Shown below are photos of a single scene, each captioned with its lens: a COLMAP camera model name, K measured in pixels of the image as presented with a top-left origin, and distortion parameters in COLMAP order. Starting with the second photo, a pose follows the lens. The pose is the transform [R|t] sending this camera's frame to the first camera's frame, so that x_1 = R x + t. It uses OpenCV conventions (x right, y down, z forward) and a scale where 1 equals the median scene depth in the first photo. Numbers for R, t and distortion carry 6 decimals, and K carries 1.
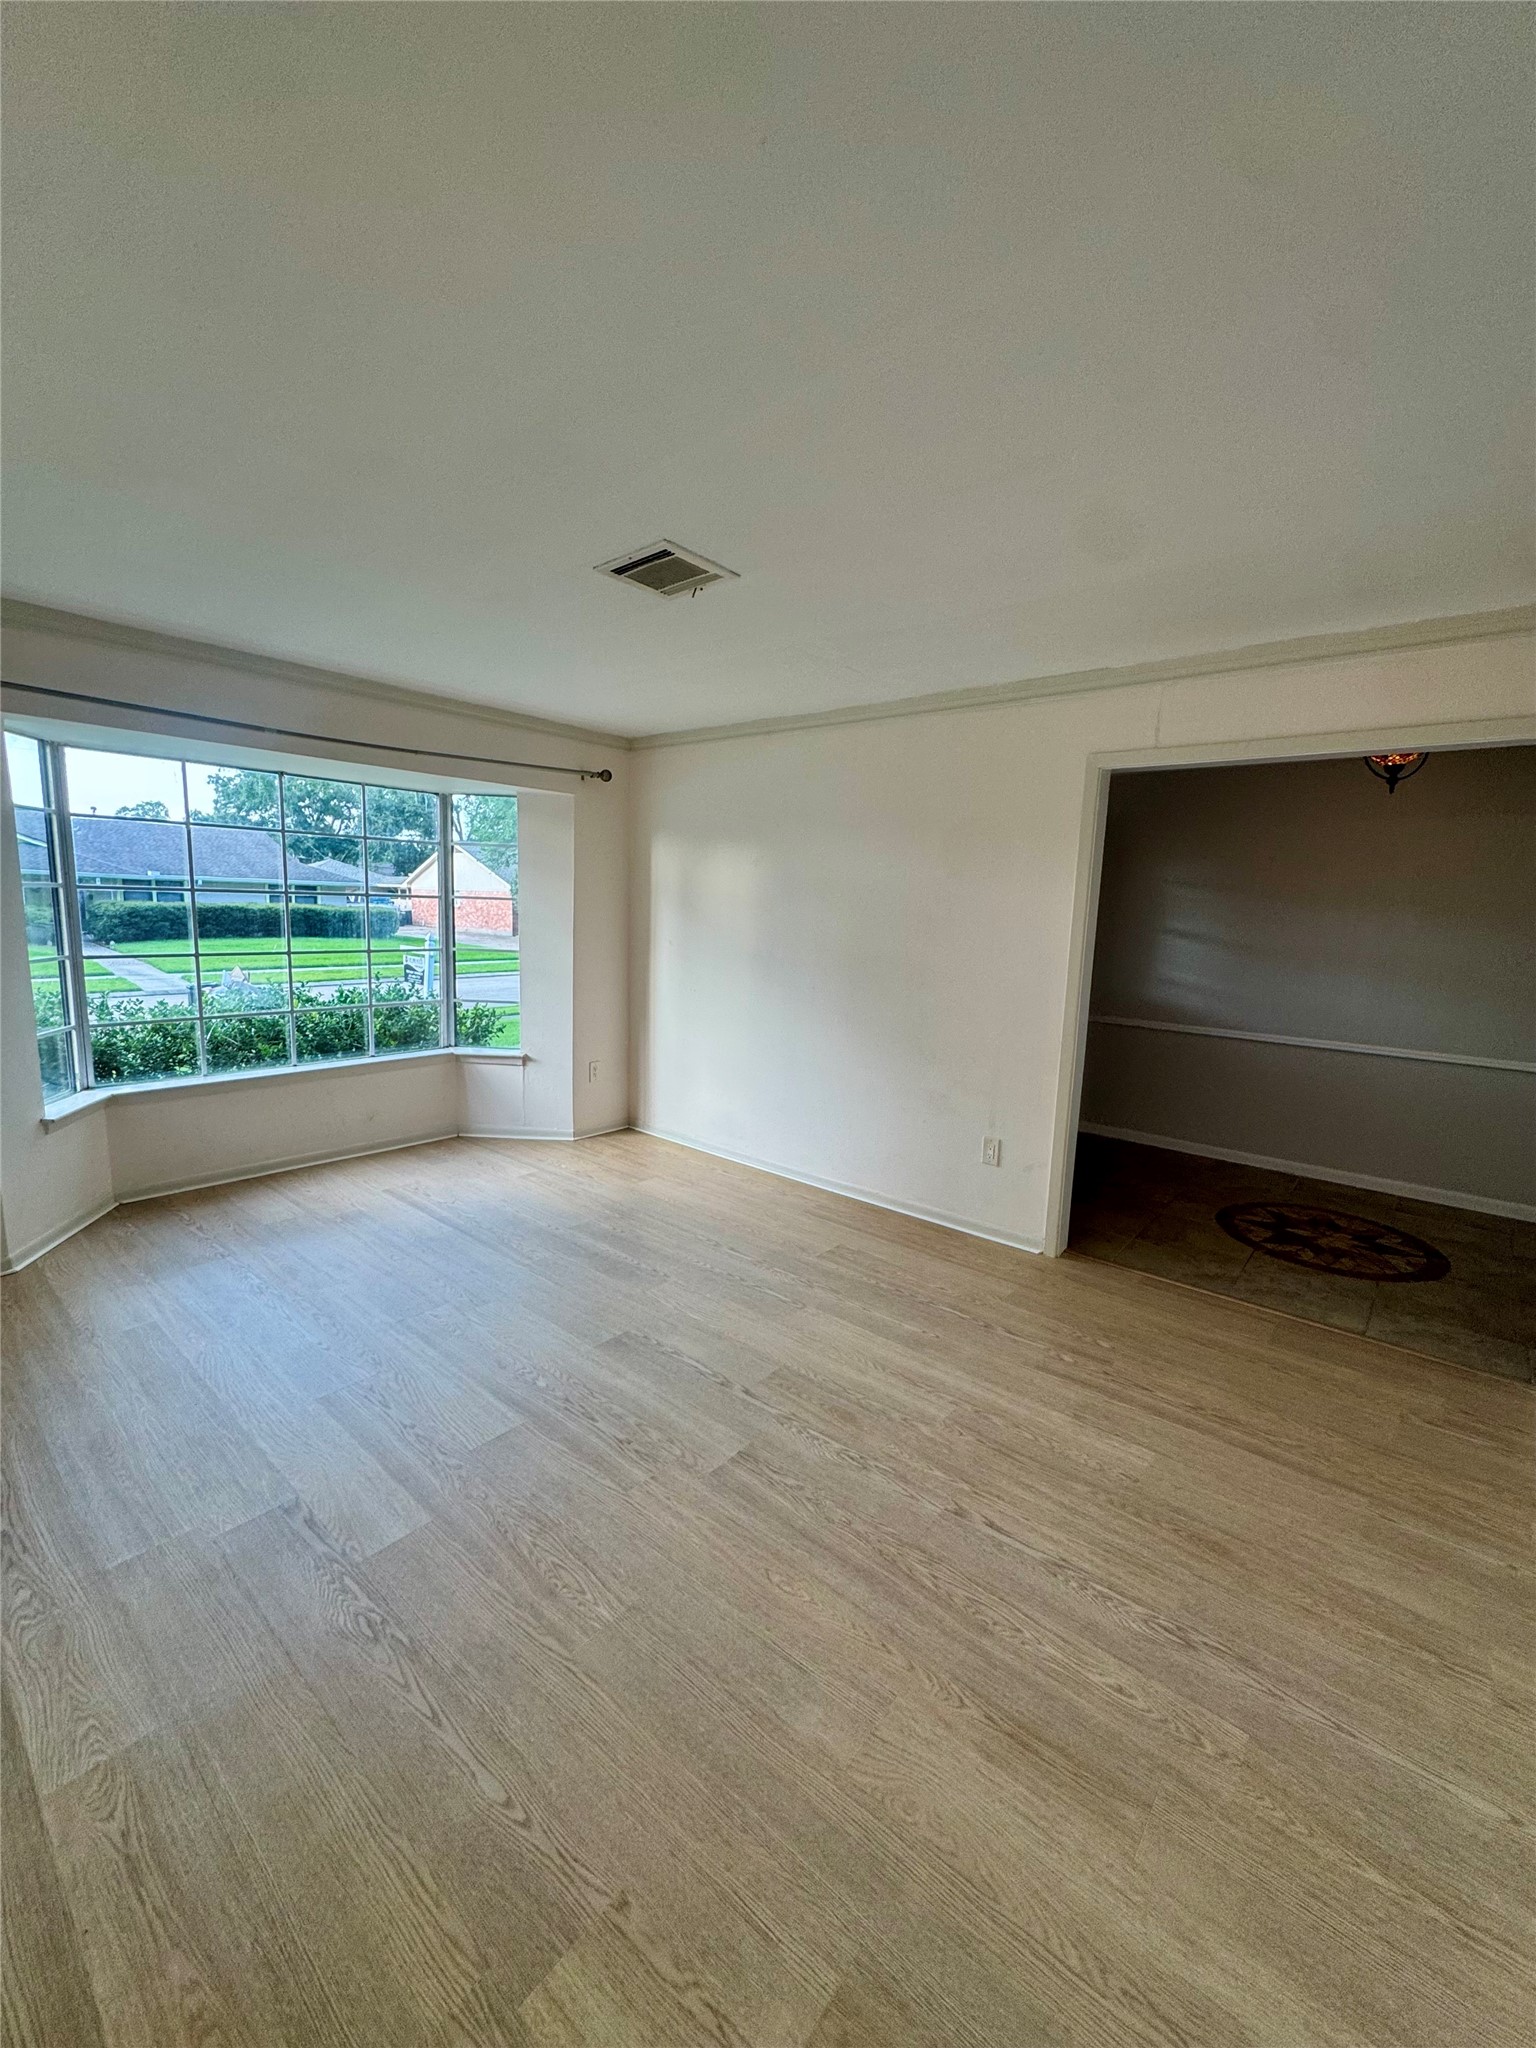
lens RADIAL K [[818.8, 0, 770.5], [0, 818.8, 1038.9], [0, 0, 1]] dist [-0.000614, -0.000209]
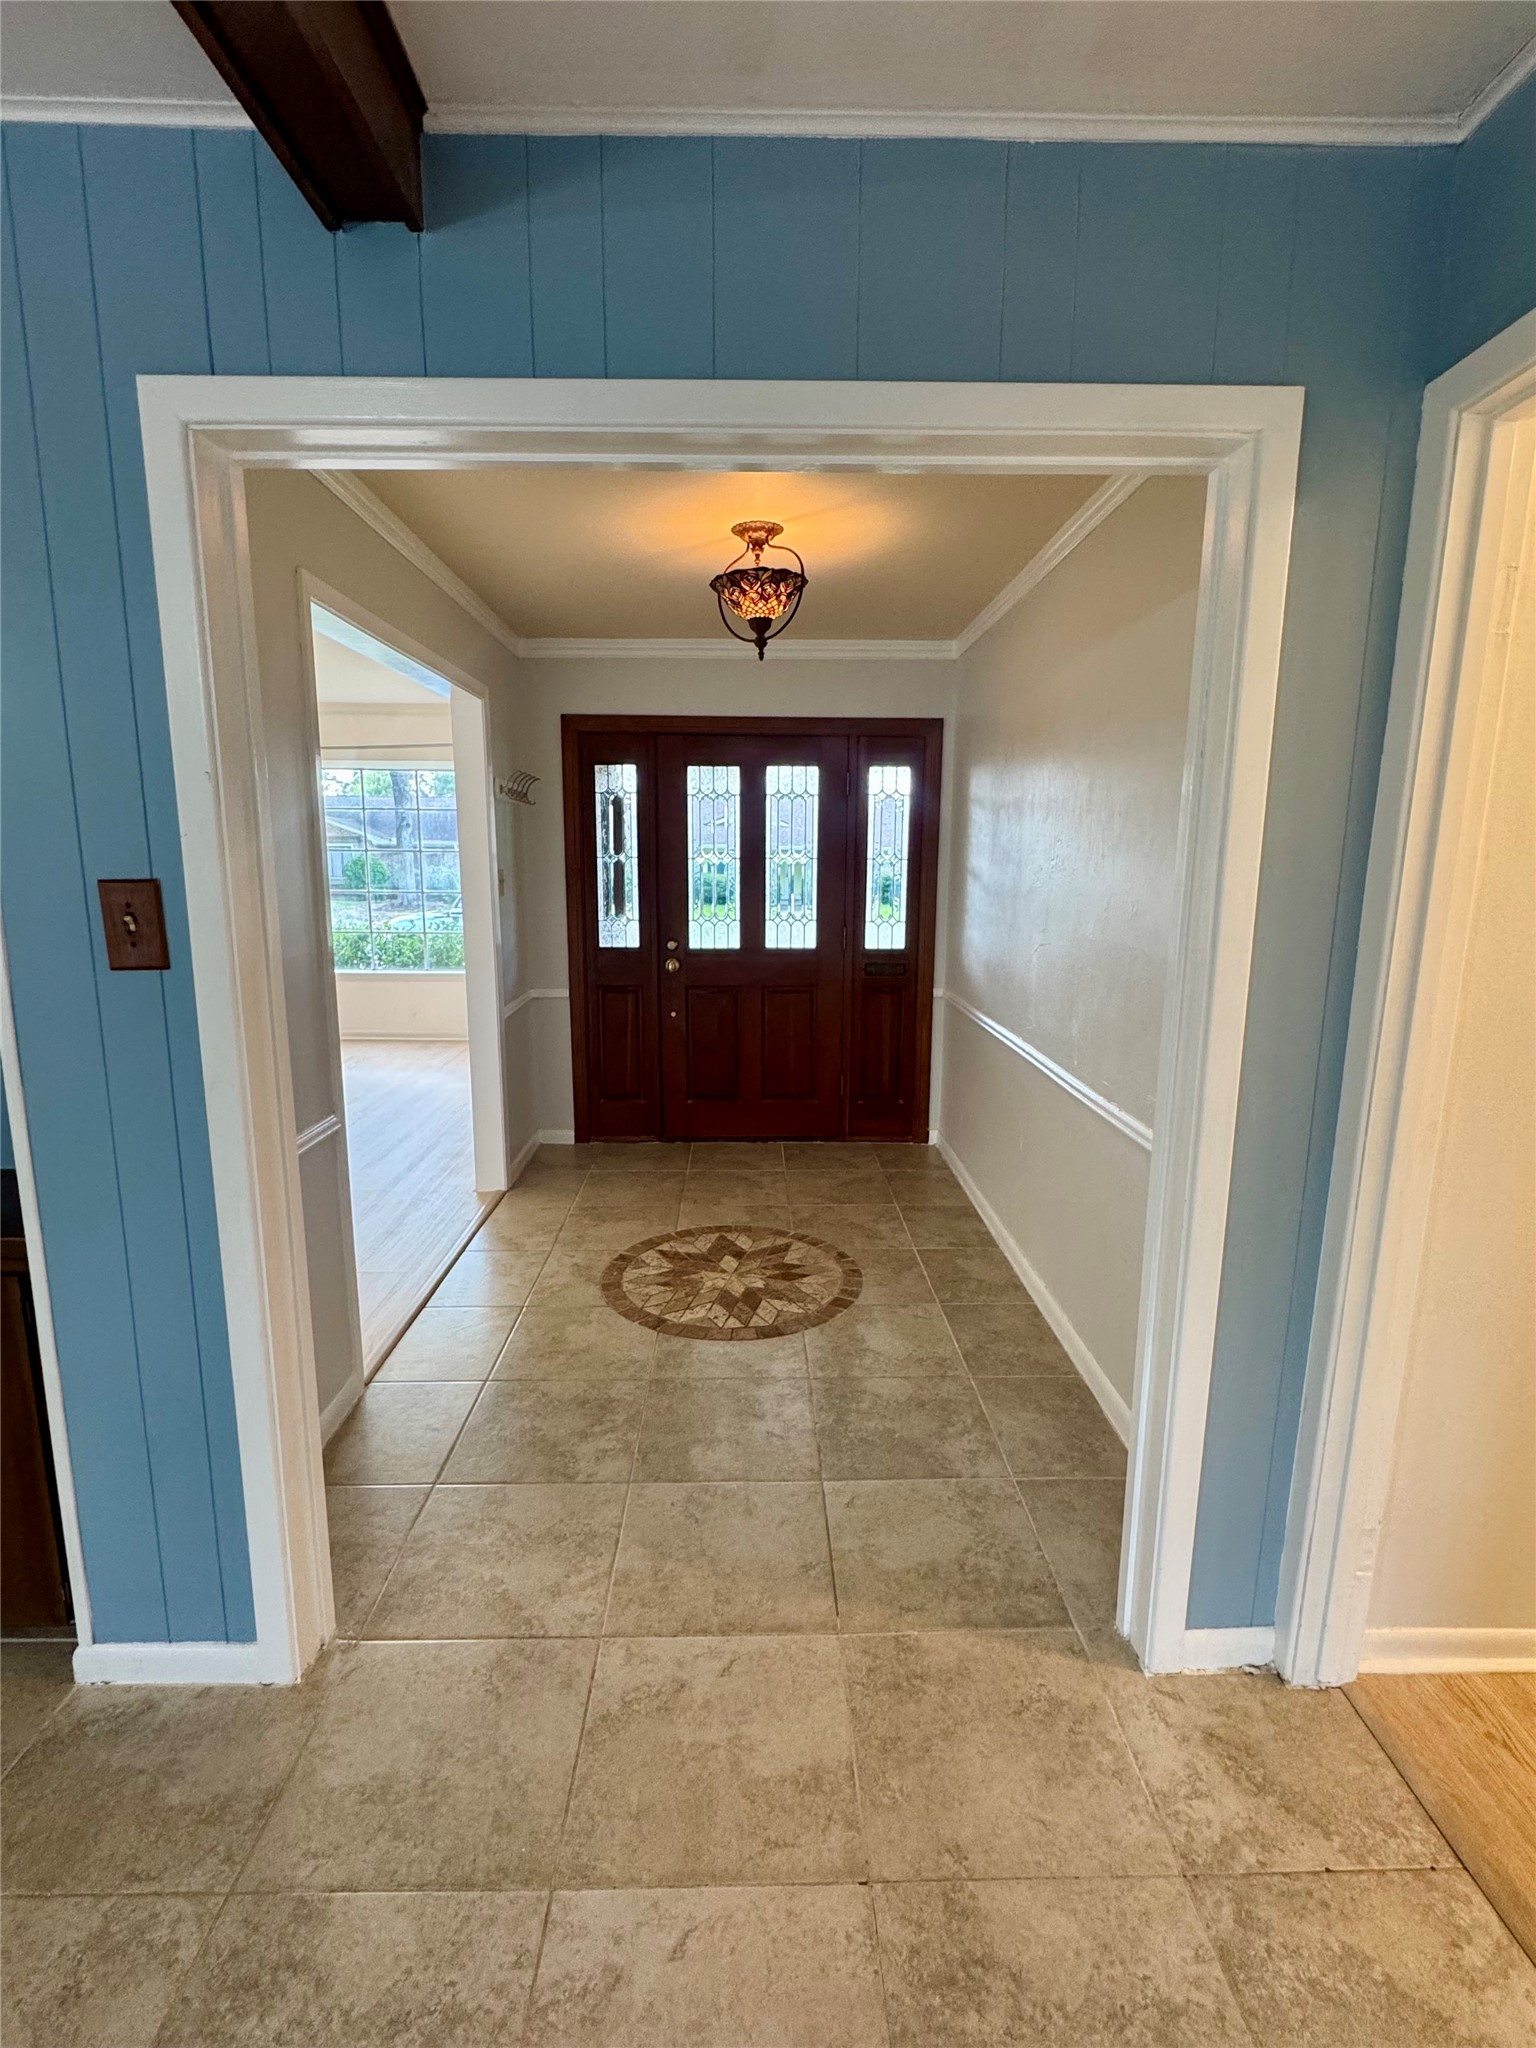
lens RADIAL K [[962.9, 0, 771.8], [0, 962.9, 1021.8], [0, 0, 1]] dist [-0.004606, 0.000074]
pose [[0.651790, 0.101388, -0.751592, 1.359141], [-0.112273, 0.993004, 0.036589, -0.019084], [0.750043, 0.060535, 0.658613, 0.456174]]
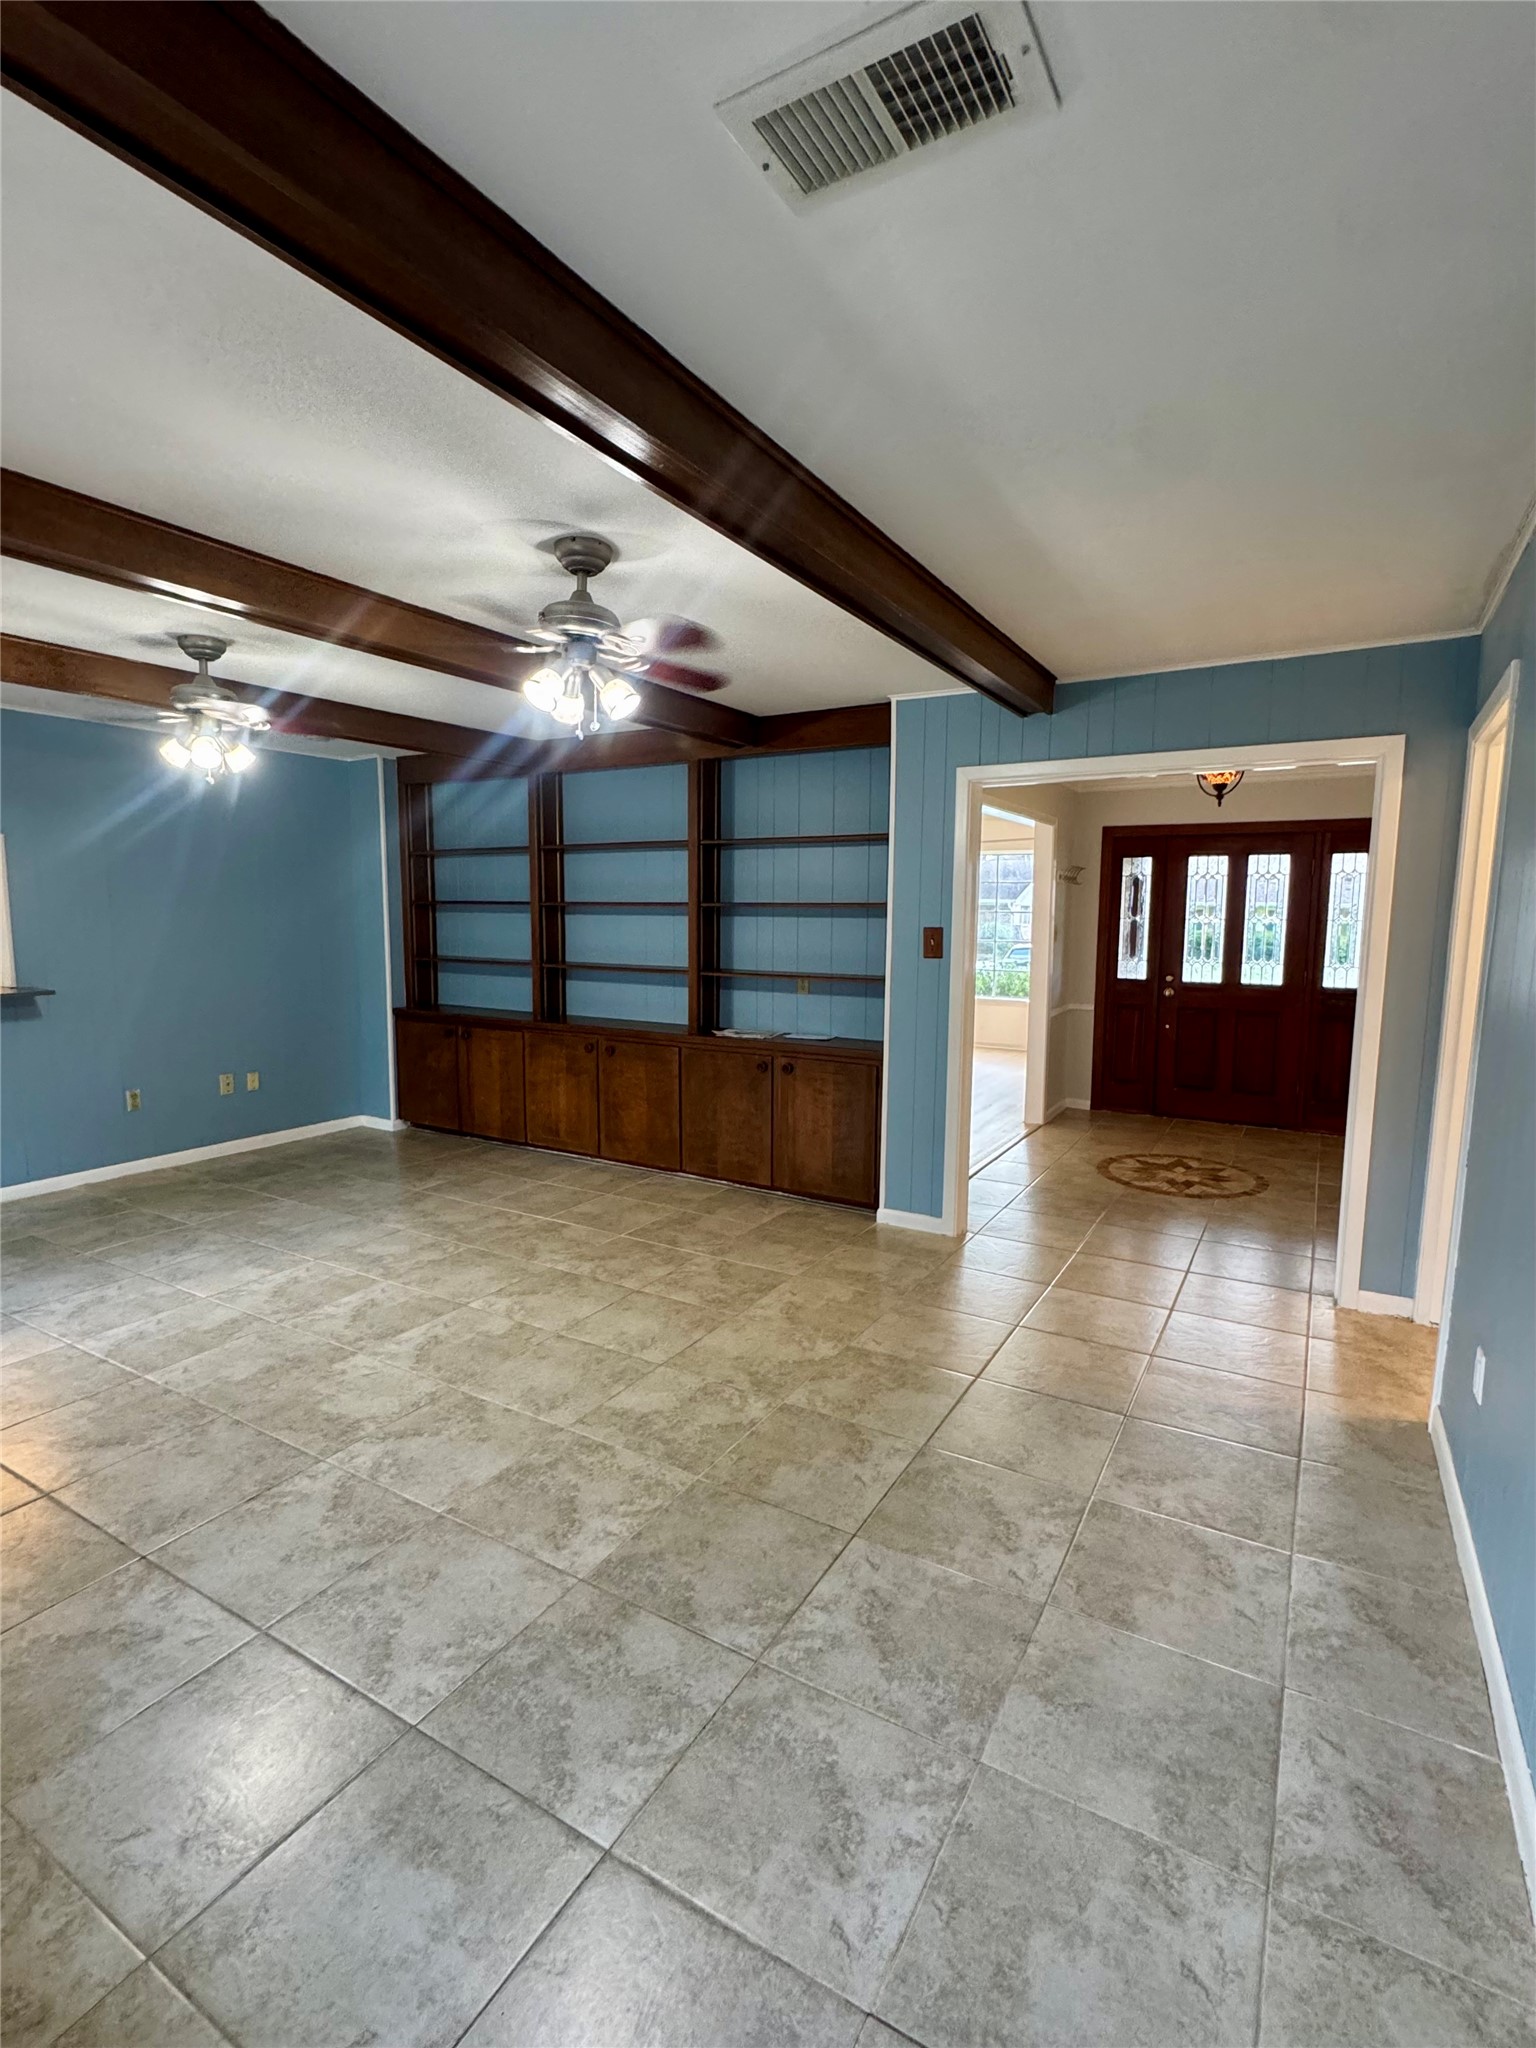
lens RADIAL K [[962.9, 0, 771.8], [0, 962.9, 1021.8], [0, 0, 1]] dist [-0.004606, 0.000074]
pose [[0.160376, 0.084784, -0.983408, 1.992868], [-0.167246, 0.984232, 0.057581, 0.043119], [0.972784, 0.155236, 0.172027, 0.148388]]
